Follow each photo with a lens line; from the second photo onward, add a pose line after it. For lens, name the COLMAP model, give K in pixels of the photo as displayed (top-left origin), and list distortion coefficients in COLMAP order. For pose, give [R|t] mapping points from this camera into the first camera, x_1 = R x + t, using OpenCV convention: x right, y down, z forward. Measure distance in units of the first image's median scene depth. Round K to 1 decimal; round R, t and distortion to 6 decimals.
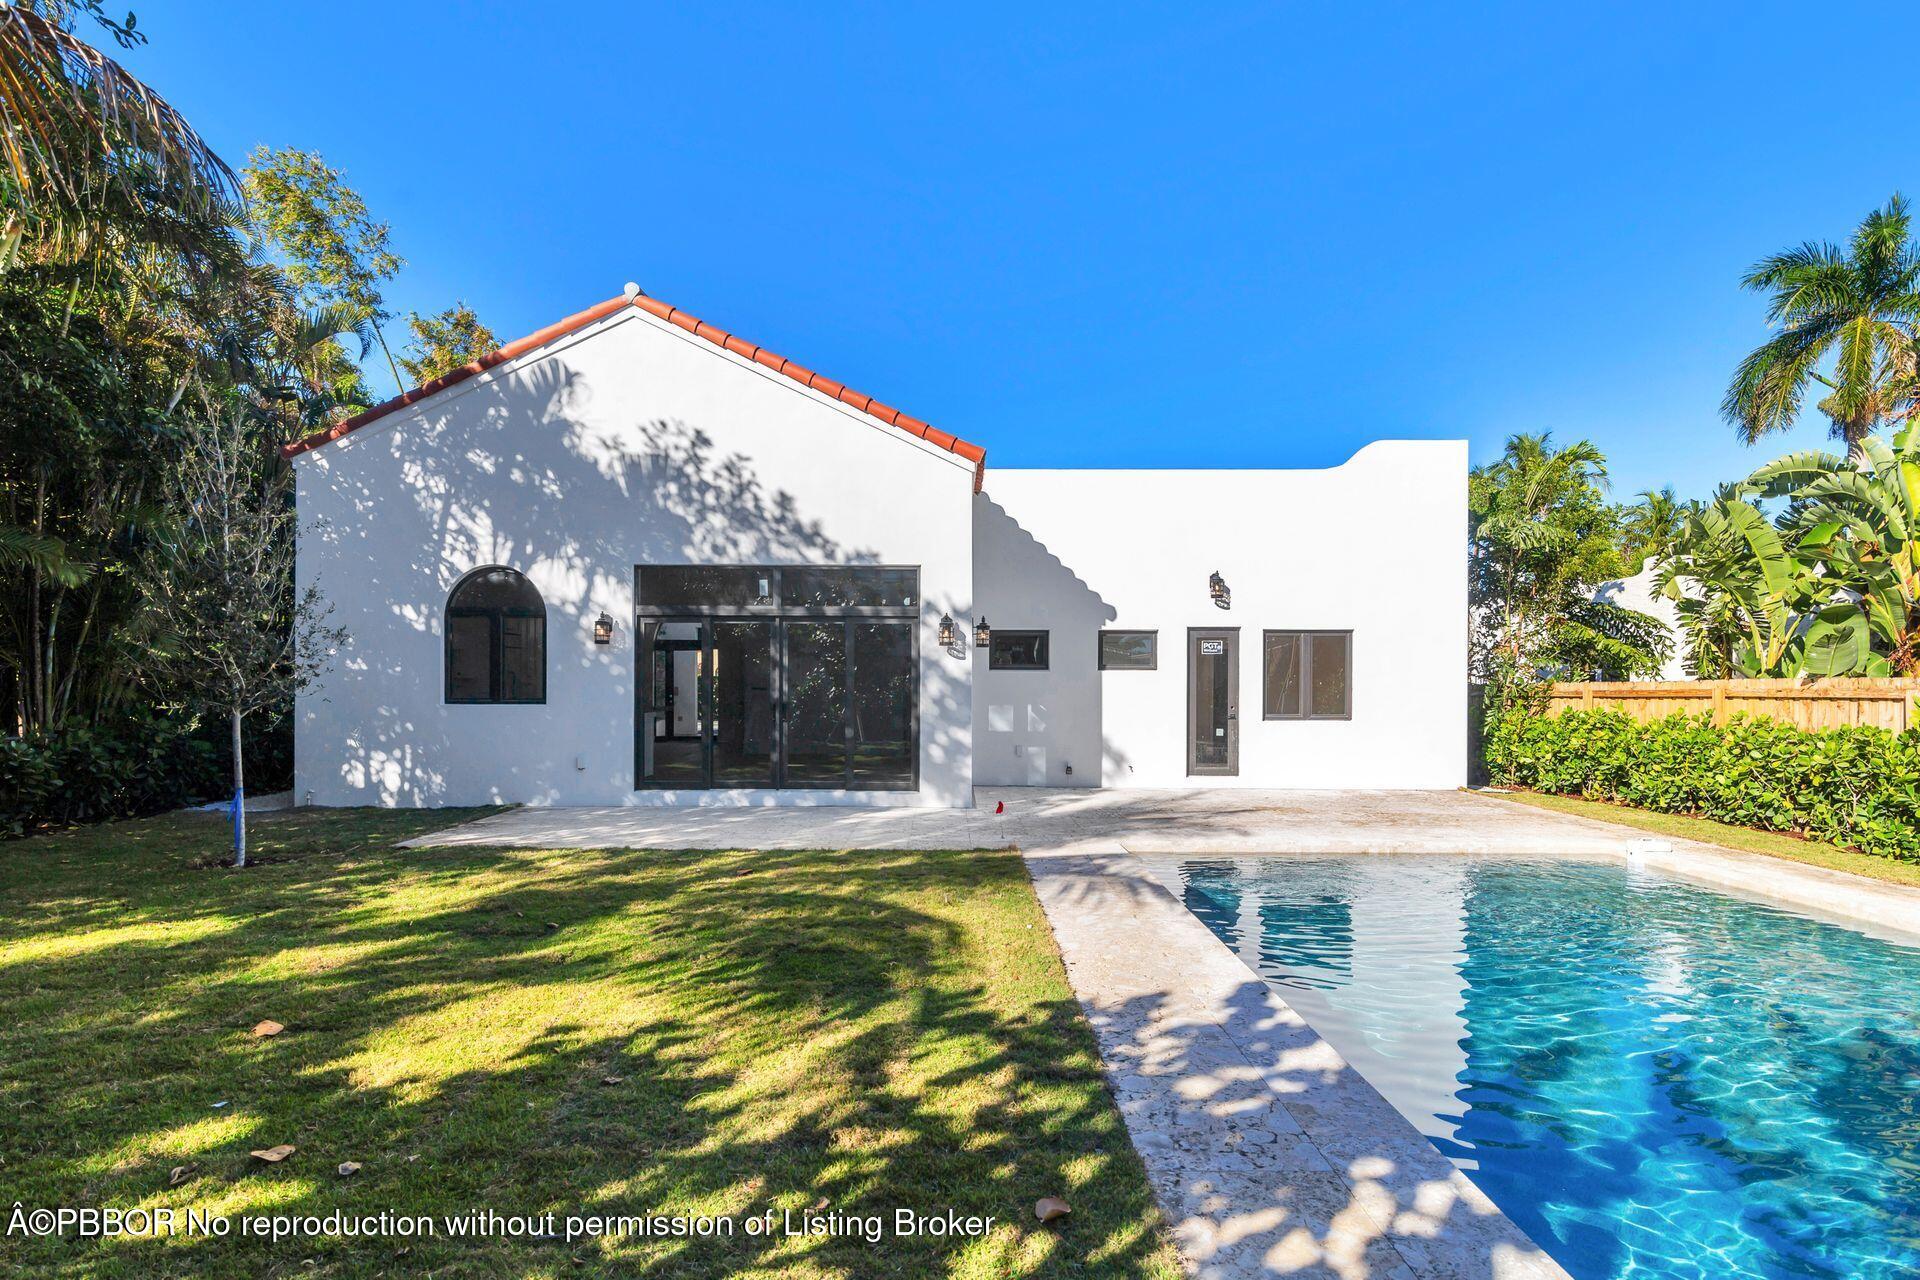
lens RADIAL K [[967.2, 0, 935.1], [0, 967.2, 690.2], [0, 0, 1]] dist [-0.000115, 0.000193]
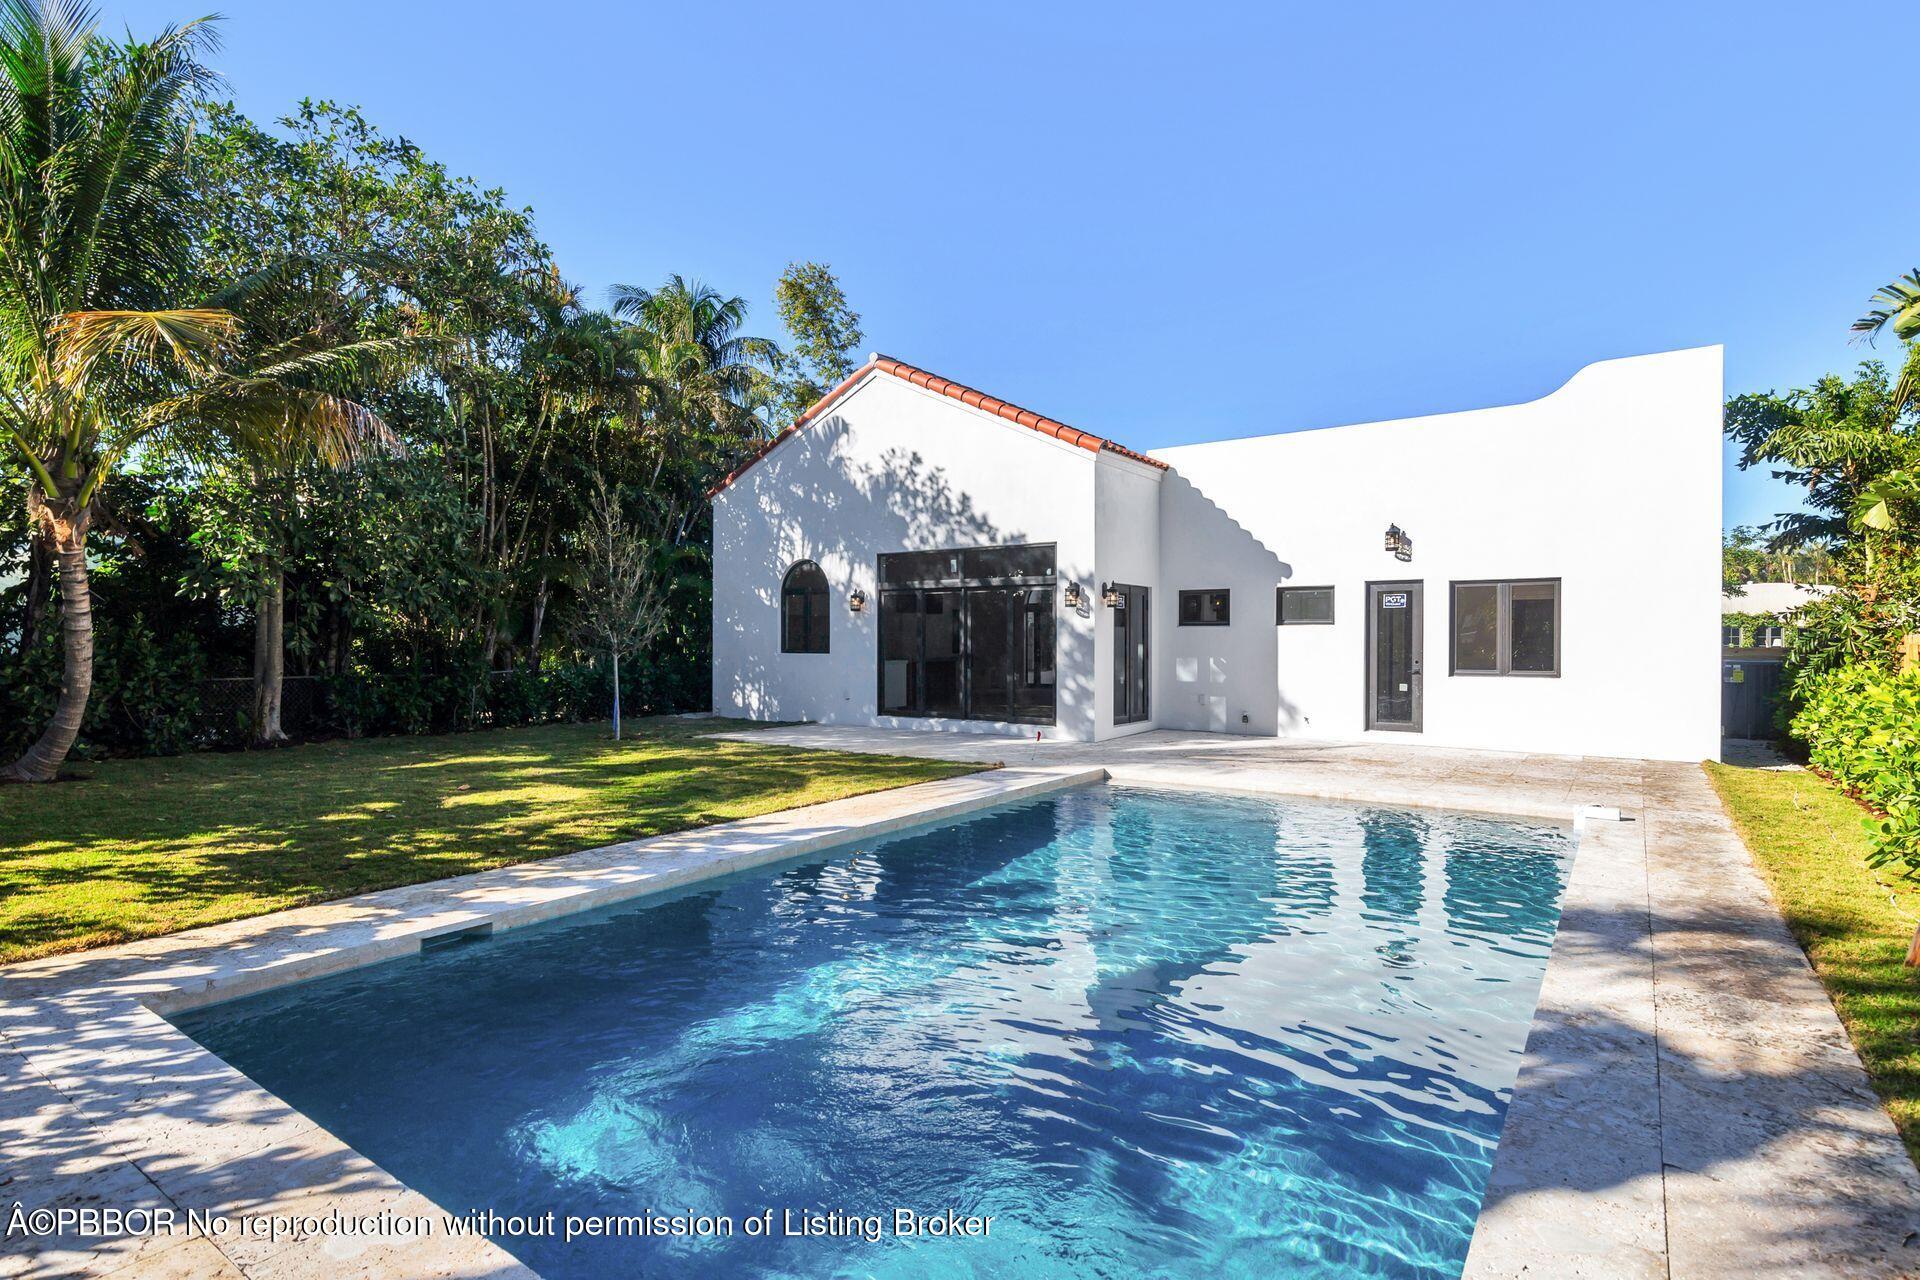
lens RADIAL K [[966.1, 0, 949.5], [0, 966.1, 648.6], [0, 0, 1]] dist [0.001561, 0.000005]
pose [[0.817036, 0.002247, -0.576583, 0.578837], [-0.001853, 0.999997, 0.001272, 0.004415], [0.576584, 0.000029, 0.817038, -0.077972]]
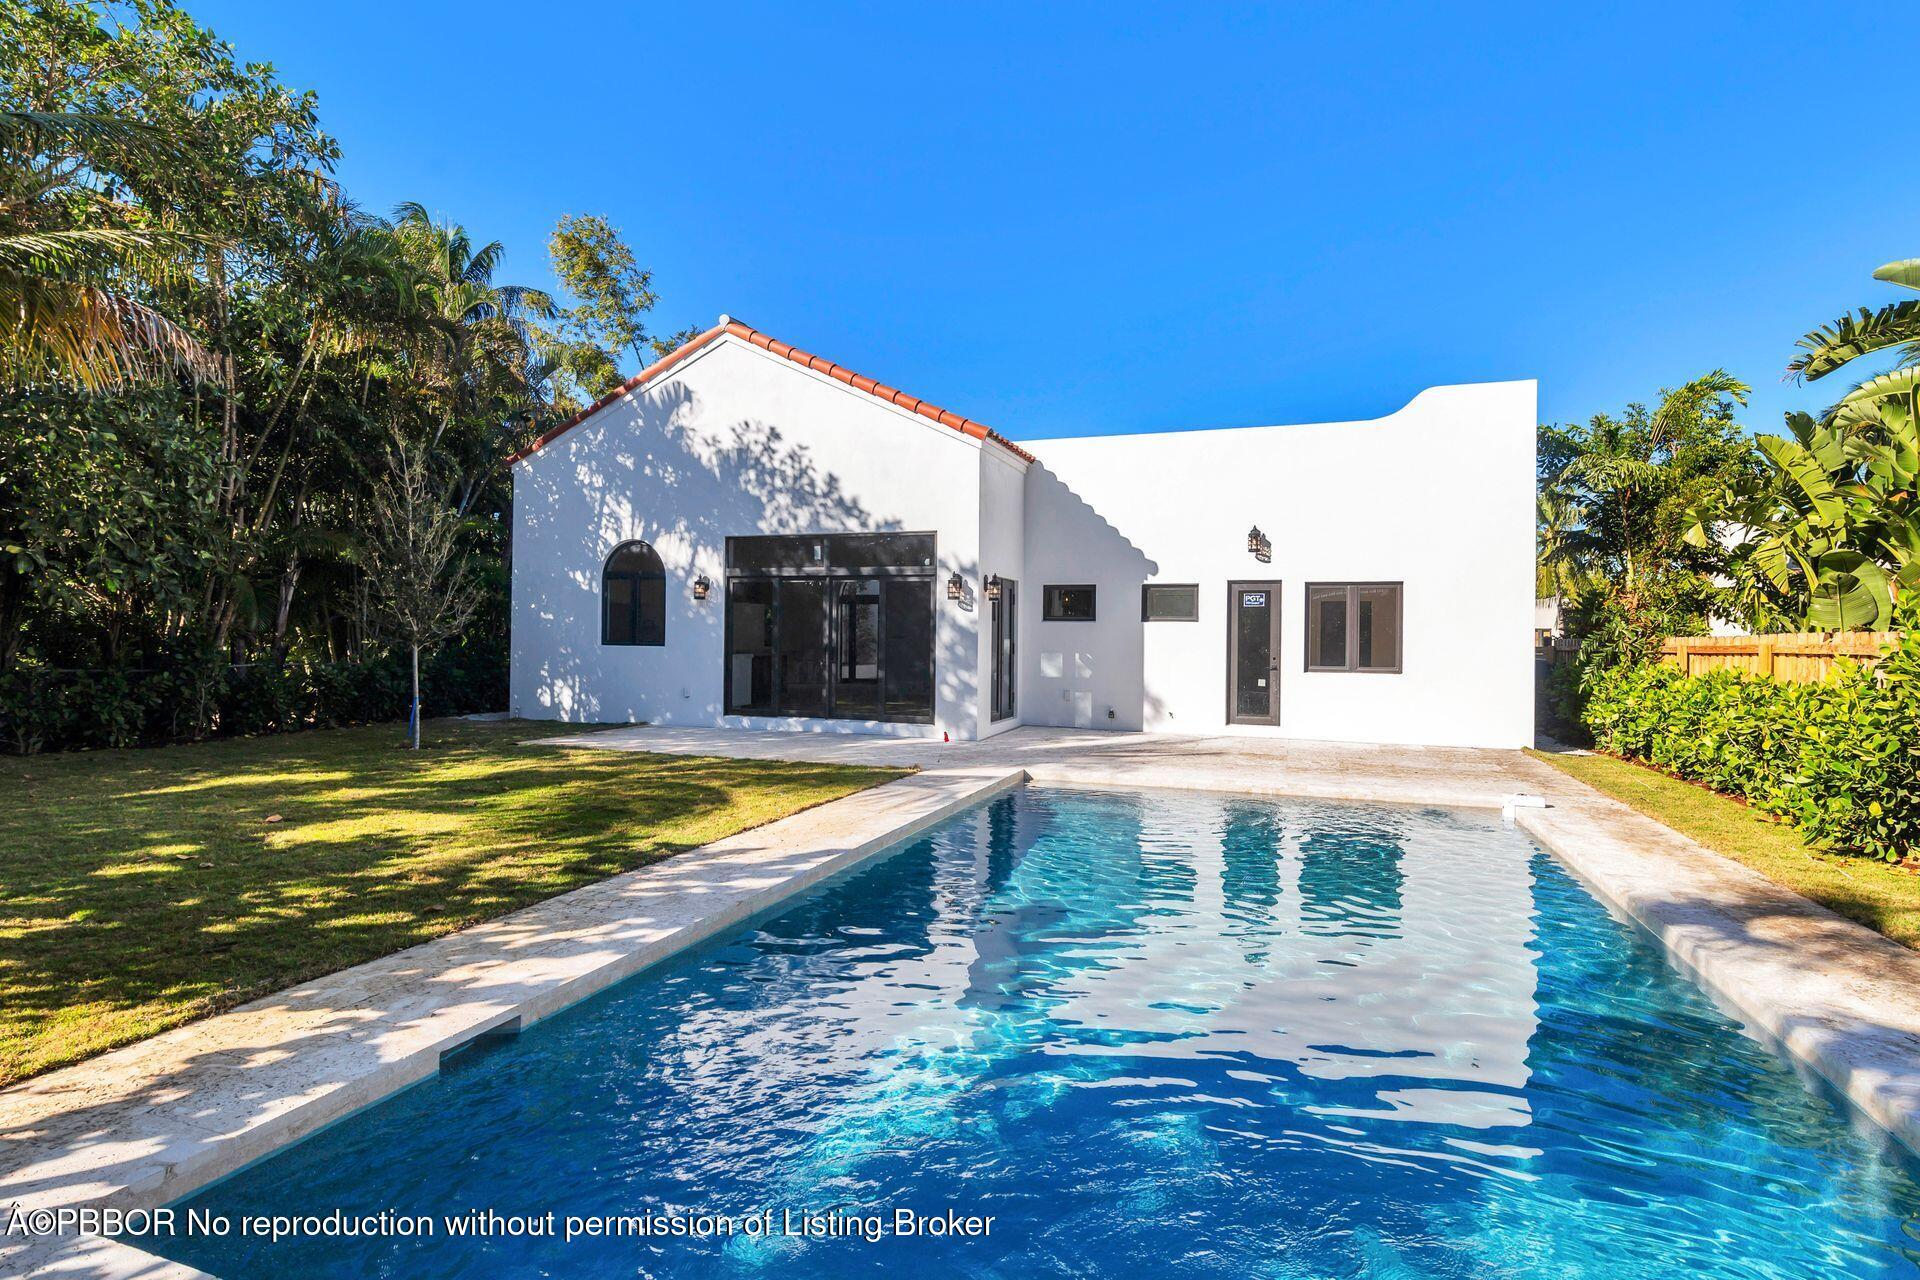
lens RADIAL K [[974.6, 0, 954.9], [0, 974.6, 631.4], [0, 0, 1]] dist [0.001827, -0.000199]
pose [[0.942993, 0.006659, -0.332747, 0.396435], [-0.010796, 0.999886, -0.010585, 0.004197], [0.332638, 0.013574, 0.942957, -0.098547]]
